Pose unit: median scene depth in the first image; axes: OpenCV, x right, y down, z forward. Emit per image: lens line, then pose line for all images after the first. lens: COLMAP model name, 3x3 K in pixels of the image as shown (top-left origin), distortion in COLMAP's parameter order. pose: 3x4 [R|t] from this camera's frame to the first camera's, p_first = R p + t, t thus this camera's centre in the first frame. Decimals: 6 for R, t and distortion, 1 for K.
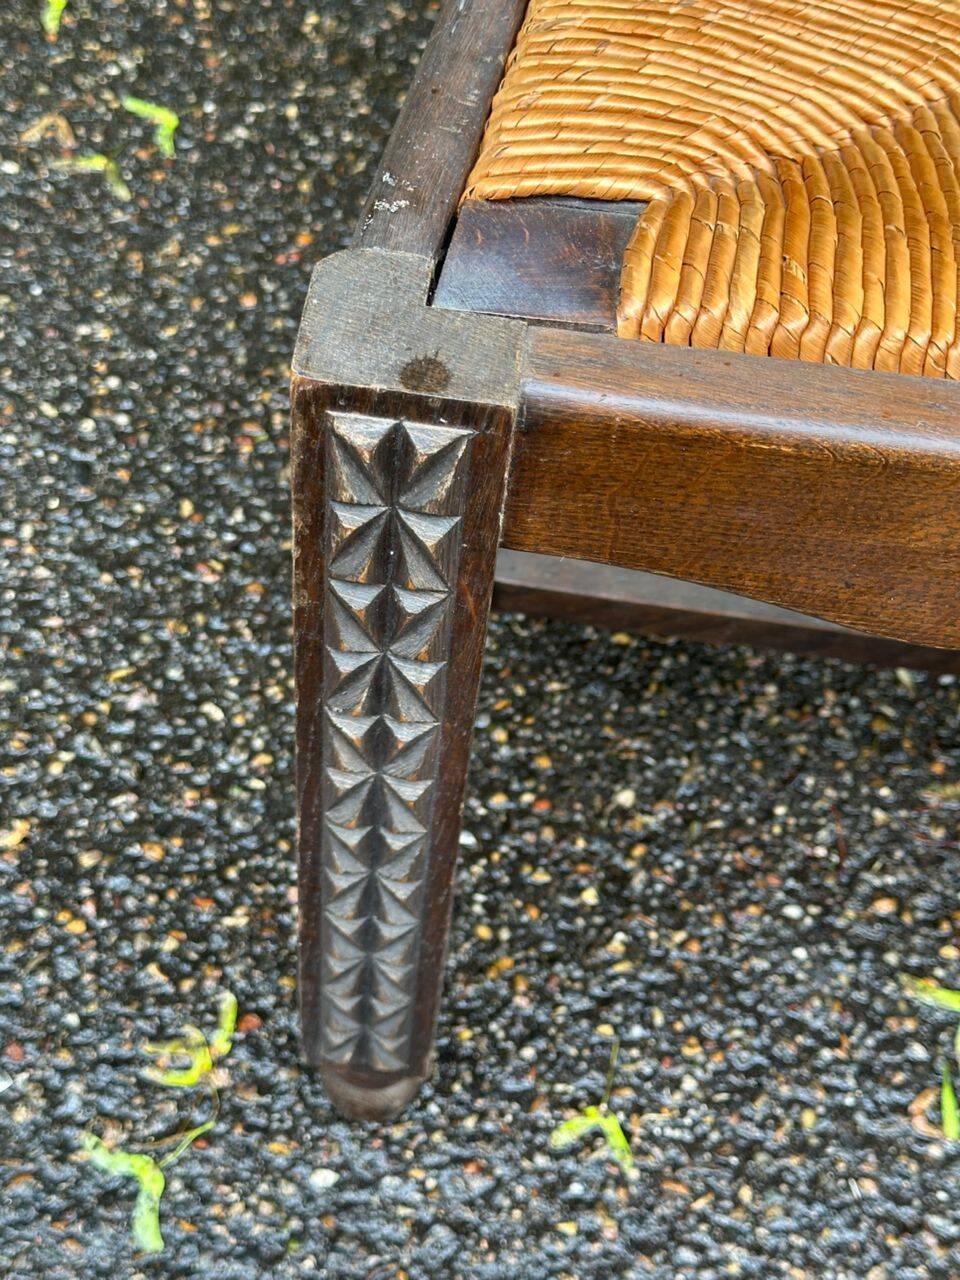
lens RADIAL K [[1813.7, 0, 472.5], [0, 1813.7, 635.6], [0, 0, 1]] dist [0.213164, -0.481088]
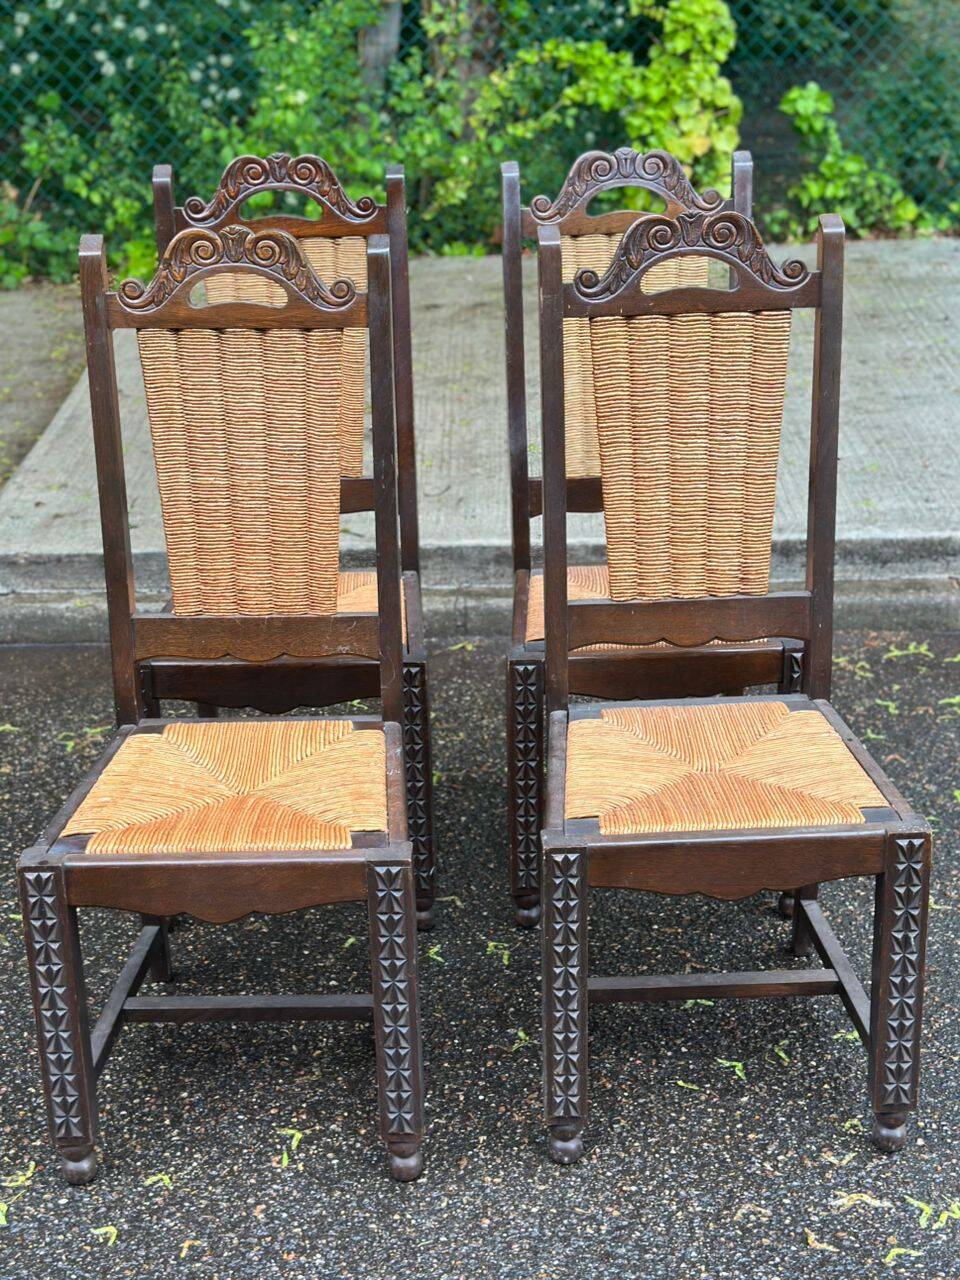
lens RADIAL K [[1775.7, 0, 480.0], [0, 1775.7, 640.0], [0, 0, 1]] dist [0.196644, -0.341877]
pose [[0.990342, -0.122949, 0.064087, 0.474603], [0.138360, 0.846520, -0.514063, 1.054393], [0.008952, 0.517965, 0.855355, -1.824833]]
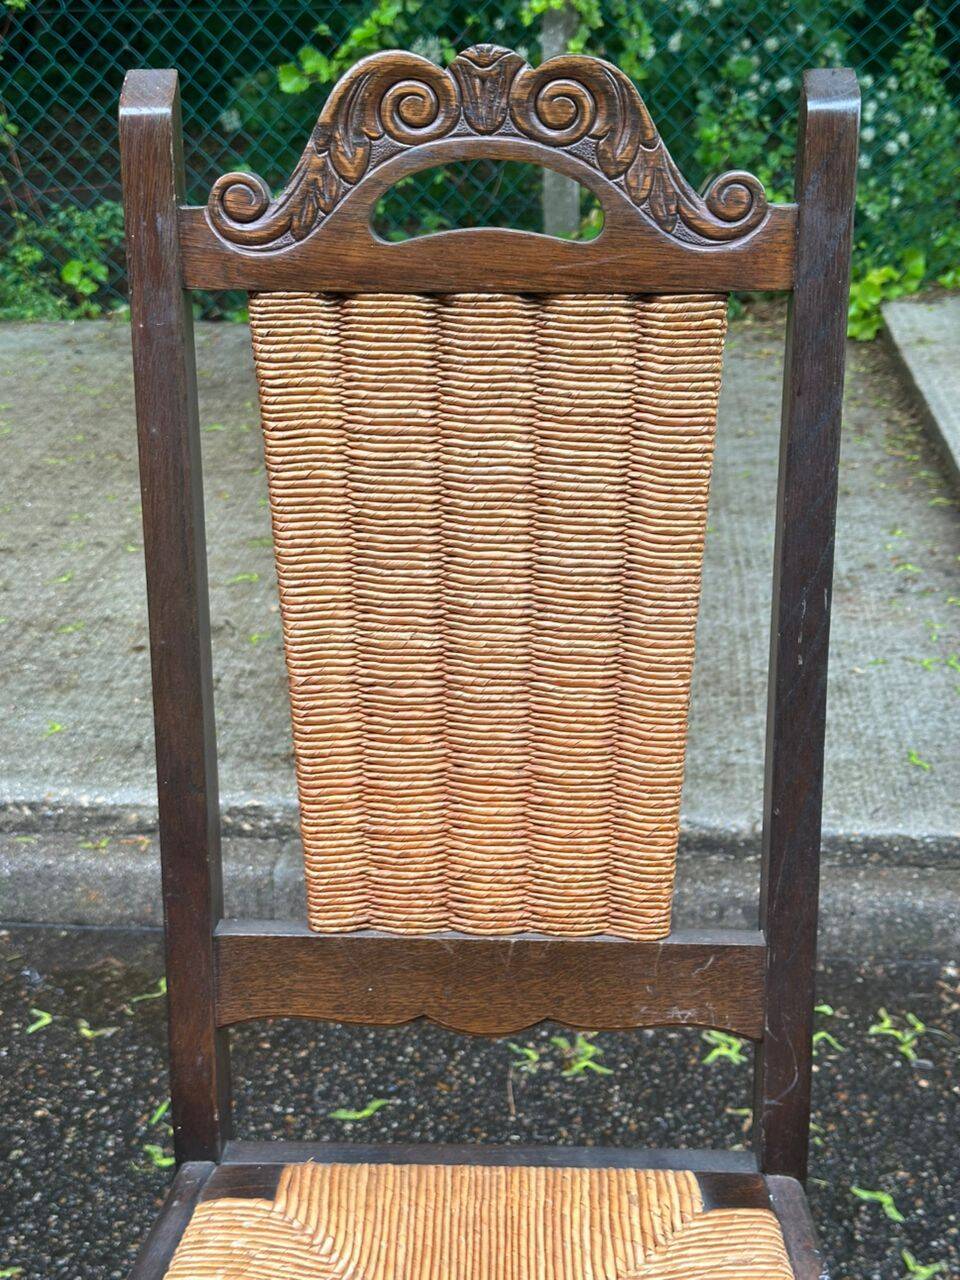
lens RADIAL K [[1813.7, 0, 472.5], [0, 1813.7, 635.6], [0, 0, 1]] dist [0.213164, -0.481088]
pose [[0.994150, -0.102884, 0.032863, 0.269296], [0.104441, 0.838231, -0.535220, -0.002650], [0.027519, 0.535522, 0.844073, -0.596253]]
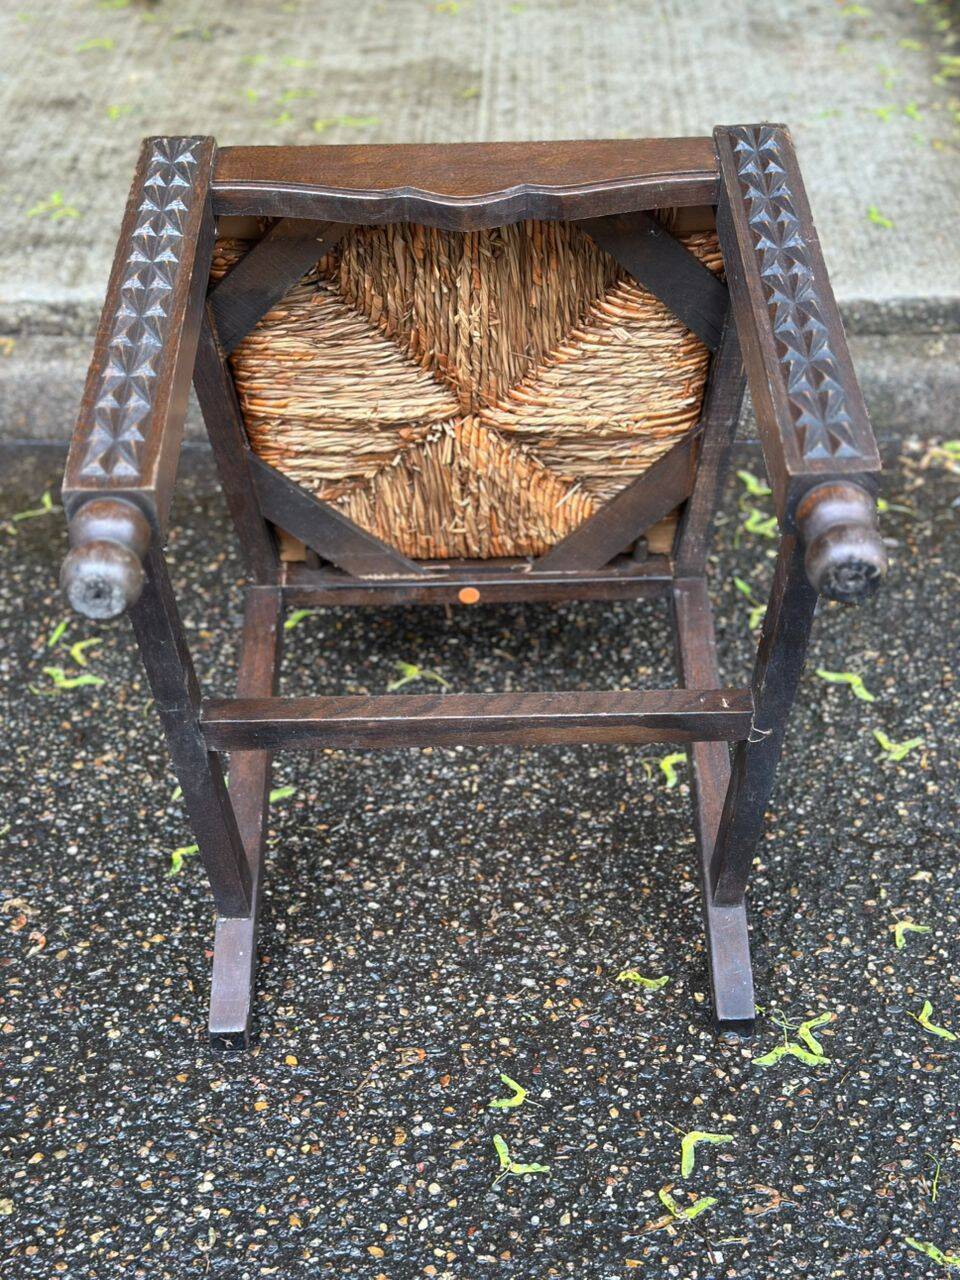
lens RADIAL K [[1801.4, 0, 480.9], [0, 1801.4, 655.6], [0, 0, 1]] dist [0.212414, -0.501823]
pose [[0.985402, -0.157059, 0.065695, 0.225775], [0.169564, 0.939934, -0.296264, -0.066427], [-0.015217, 0.303078, 0.952844, -0.288663]]
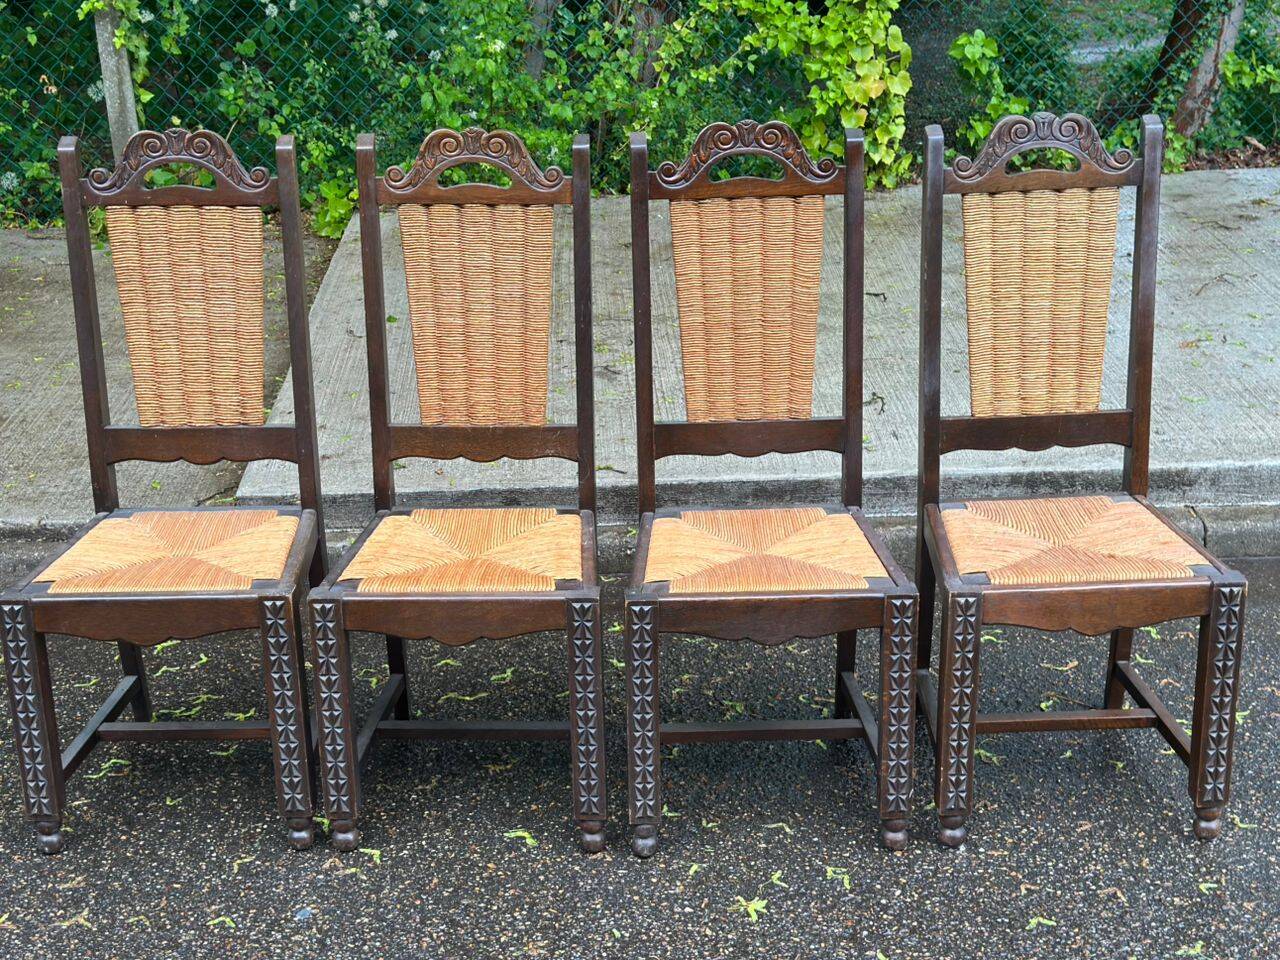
lens RADIAL K [[1813.7, 0, 629.5], [0, 1813.7, 484.4], [0, 0, 1]] dist [0.213164, -0.481088]
pose [[0.993238, -0.109931, 0.037322, 0.454000], [0.112431, 0.830729, -0.545206, 1.712966], [0.028930, 0.545715, 0.837471, -2.507105]]
